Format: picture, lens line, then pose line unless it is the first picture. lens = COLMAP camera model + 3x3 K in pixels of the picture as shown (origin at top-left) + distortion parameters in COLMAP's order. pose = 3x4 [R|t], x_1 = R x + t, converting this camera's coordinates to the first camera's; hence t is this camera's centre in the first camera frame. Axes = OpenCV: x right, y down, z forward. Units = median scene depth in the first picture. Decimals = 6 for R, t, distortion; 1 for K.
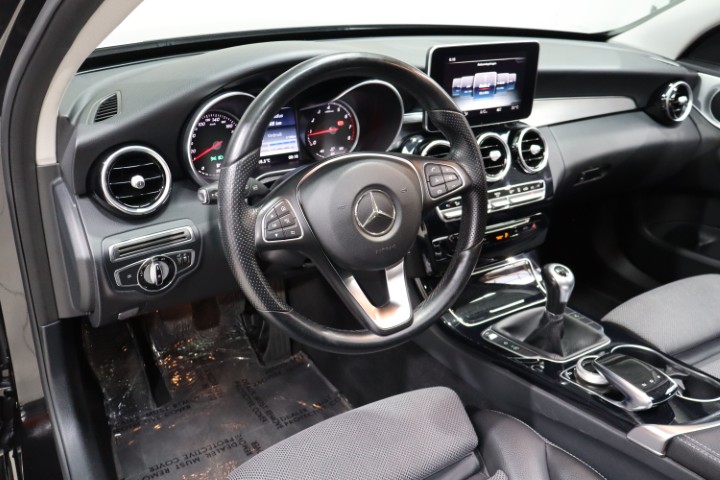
lens RADIAL K [[663.9, 0, 360.7], [0, 663.9, 241.8], [0, 0, 1]] dist [-0.015365, 0.000000]
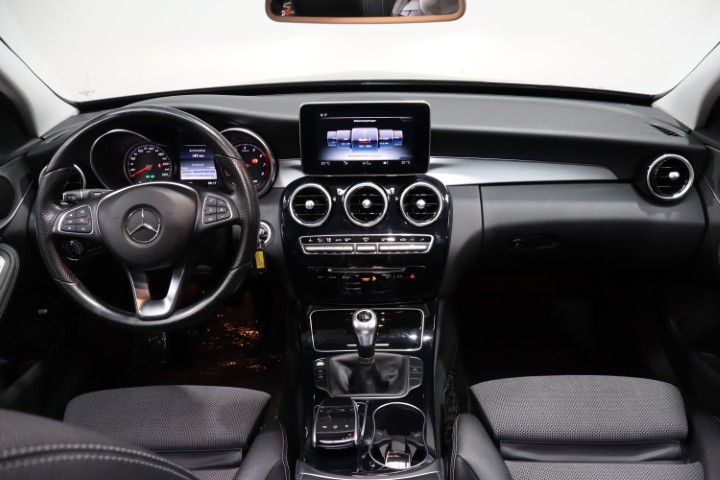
lens RADIAL K [[644.8, 0, 359.9], [0, 644.8, 239.0], [0, 0, 1]] dist [-0.041059, -0.005074]
pose [[0.838711, 0.157005, -0.521453, 0.765017], [-0.185512, 0.982639, -0.002515, -0.069111], [0.512005, 0.098845, 0.853276, 0.098477]]
